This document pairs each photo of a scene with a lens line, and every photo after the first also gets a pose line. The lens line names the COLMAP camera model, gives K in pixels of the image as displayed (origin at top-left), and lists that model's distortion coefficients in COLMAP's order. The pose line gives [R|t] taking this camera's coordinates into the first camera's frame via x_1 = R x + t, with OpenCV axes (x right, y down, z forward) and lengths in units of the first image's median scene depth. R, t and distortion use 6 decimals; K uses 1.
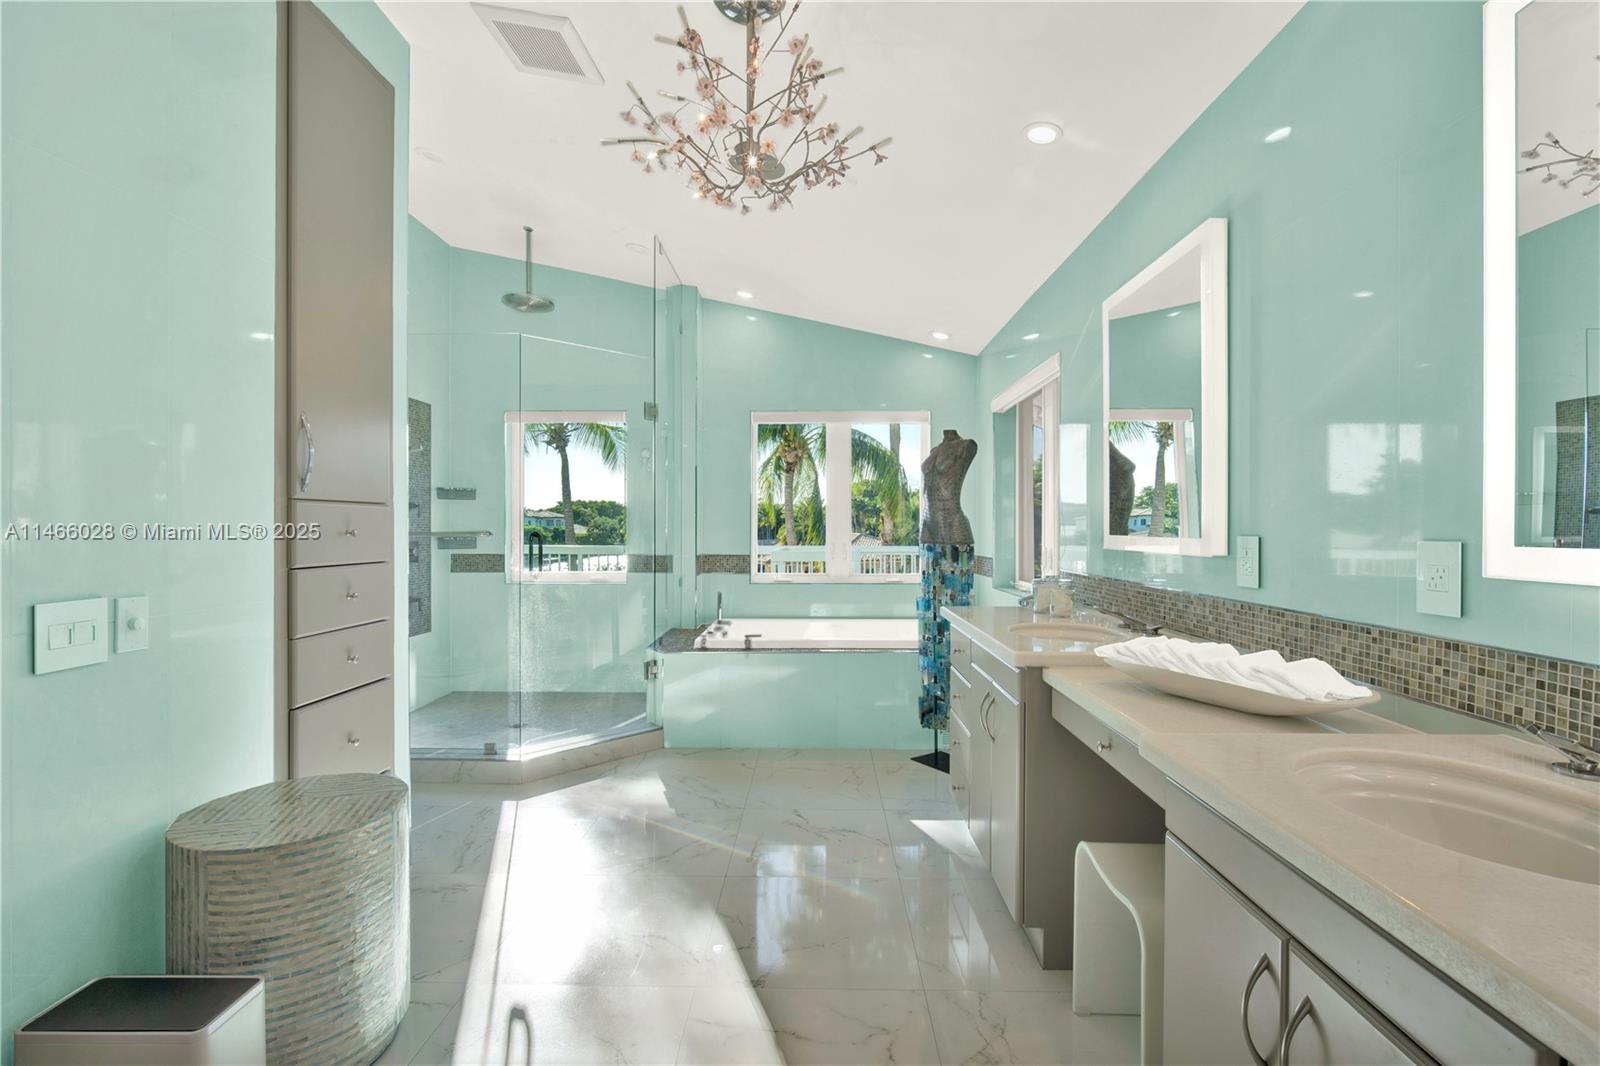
lens RADIAL K [[700.6, 0, 811.5], [0, 700.6, 528.6], [0, 0, 1]] dist [-0.019217, 0.005627]
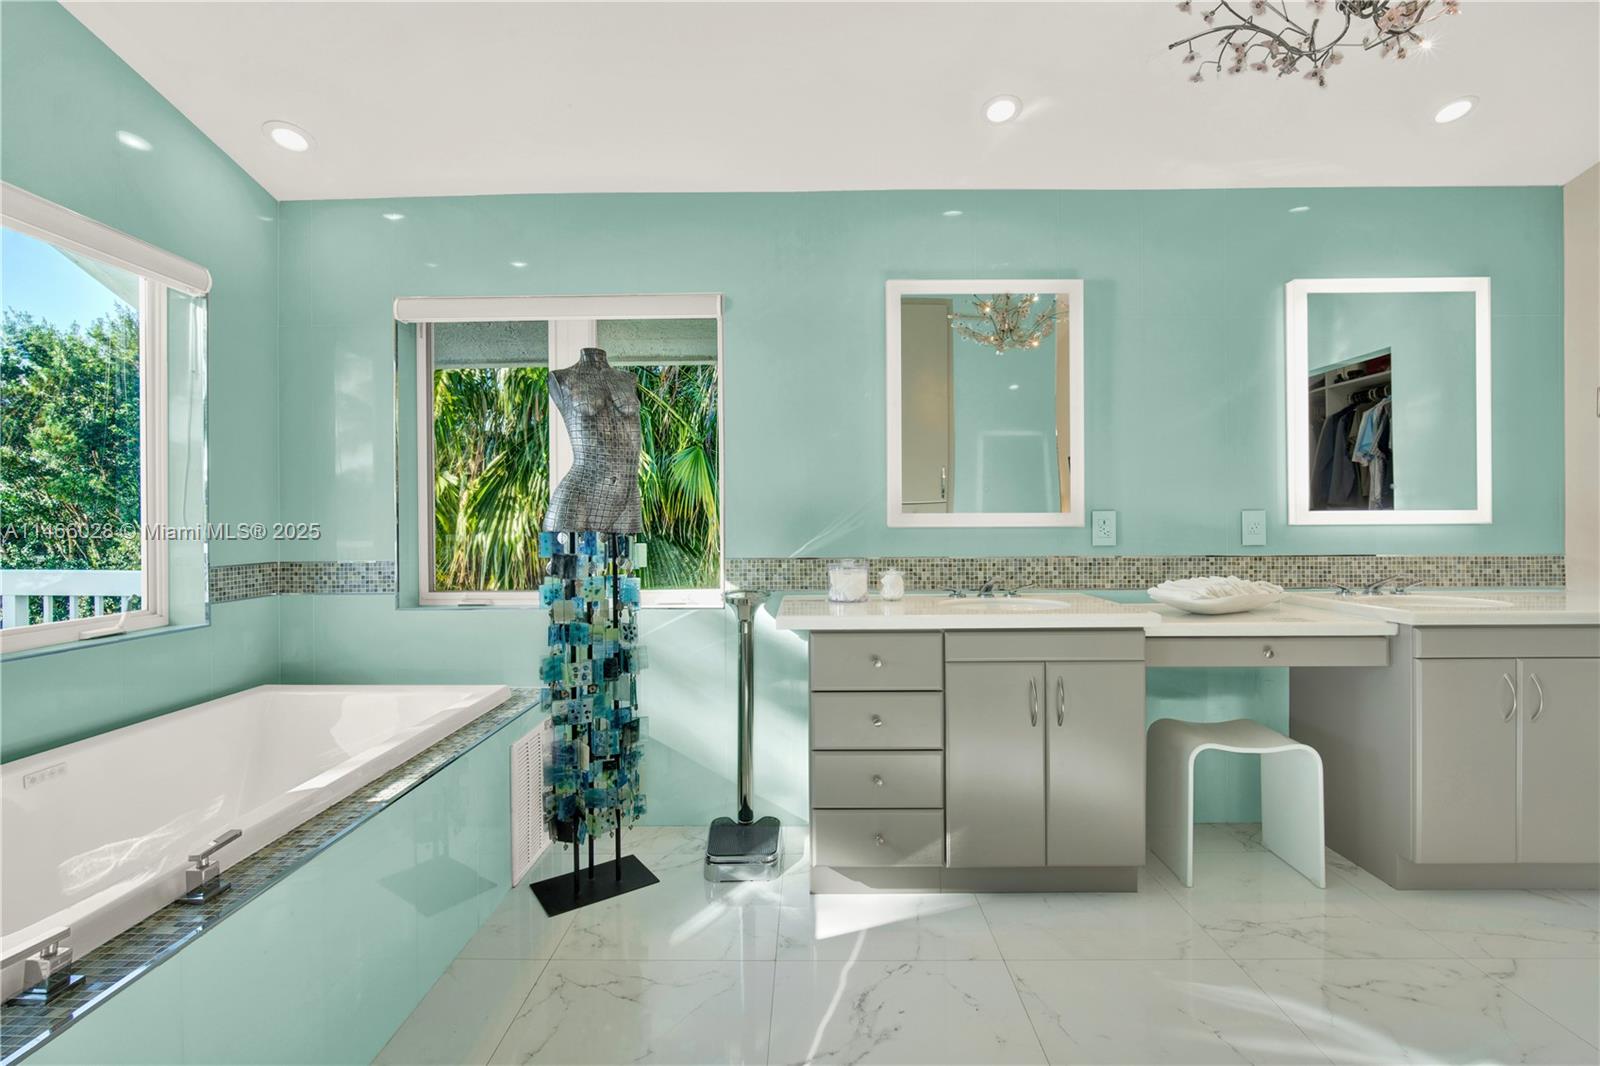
lens RADIAL K [[700.6, 0, 807.6], [0, 700.6, 512.0], [0, 0, 1]] dist [-0.019217, 0.005627]
pose [[0.016021, -0.011213, 0.999809, -0.884860], [0.008726, 0.999901, 0.011074, -0.009169], [-0.999834, 0.008547, 0.016117, 1.647109]]
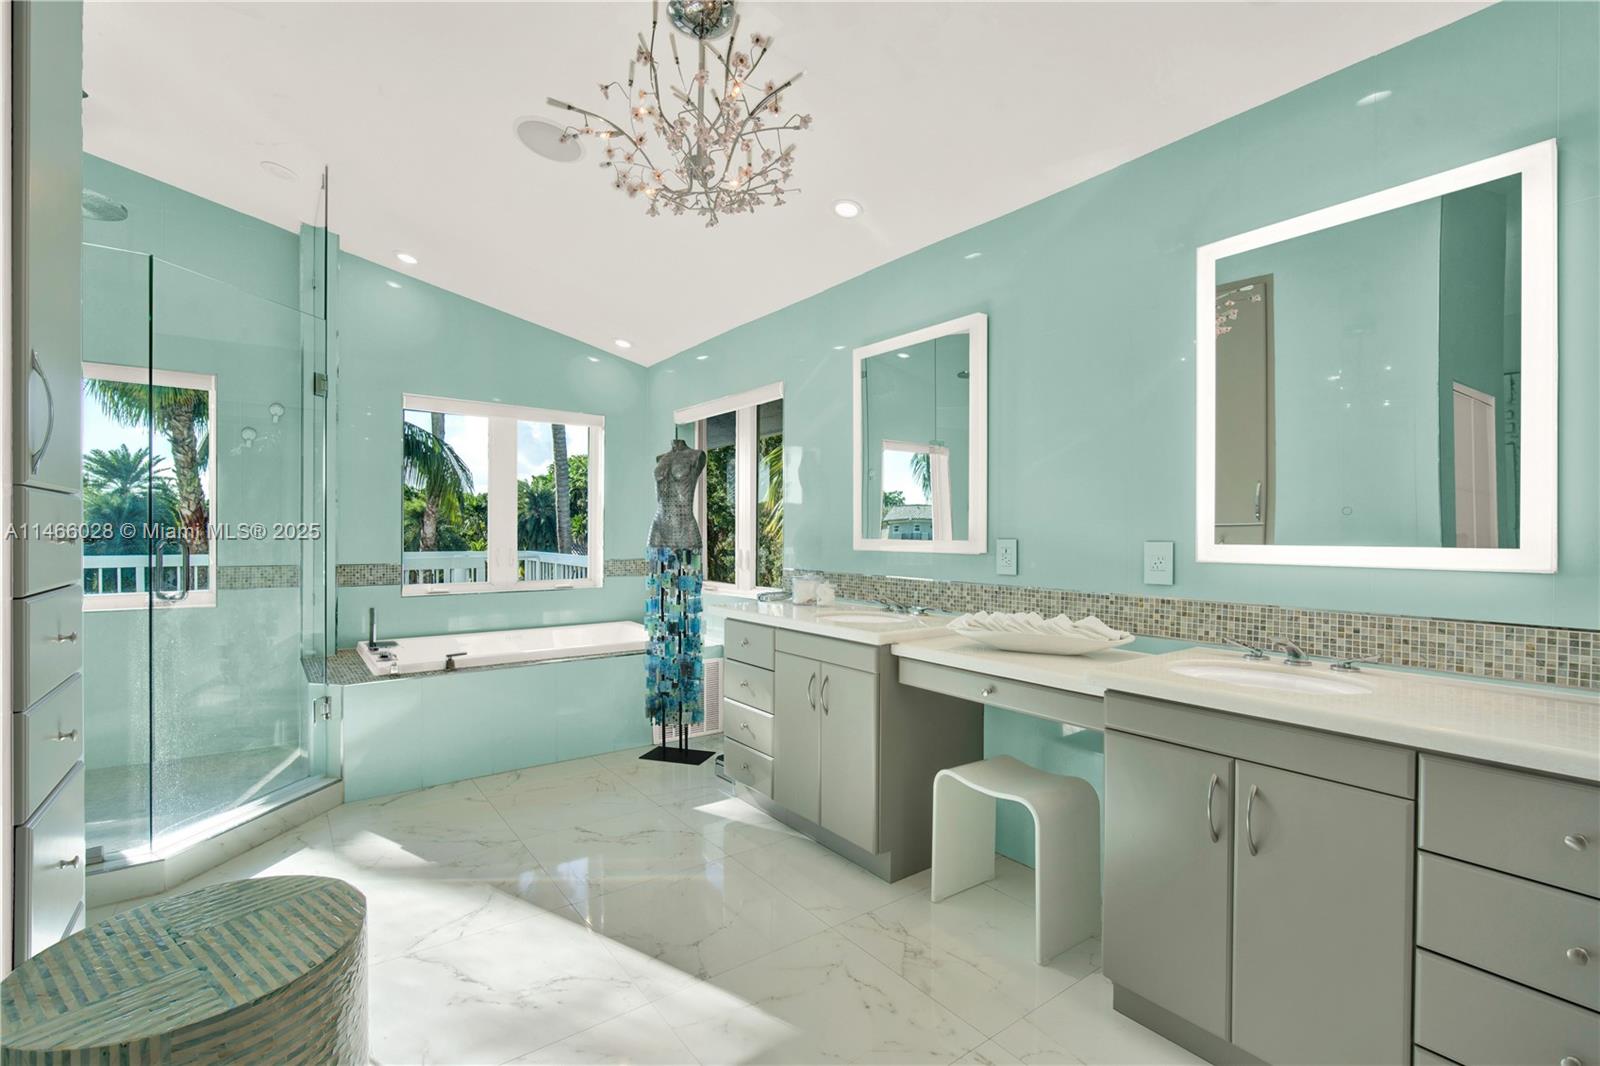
lens RADIAL K [[700.6, 0, 787.4], [0, 700.6, 532.9], [0, 0, 1]] dist [-0.019217, 0.005627]
pose [[0.801988, 0.001389, 0.597339, -0.626088], [-0.002287, 0.999997, 0.000745, -0.002486], [-0.597336, -0.001964, 0.801988, 0.106853]]
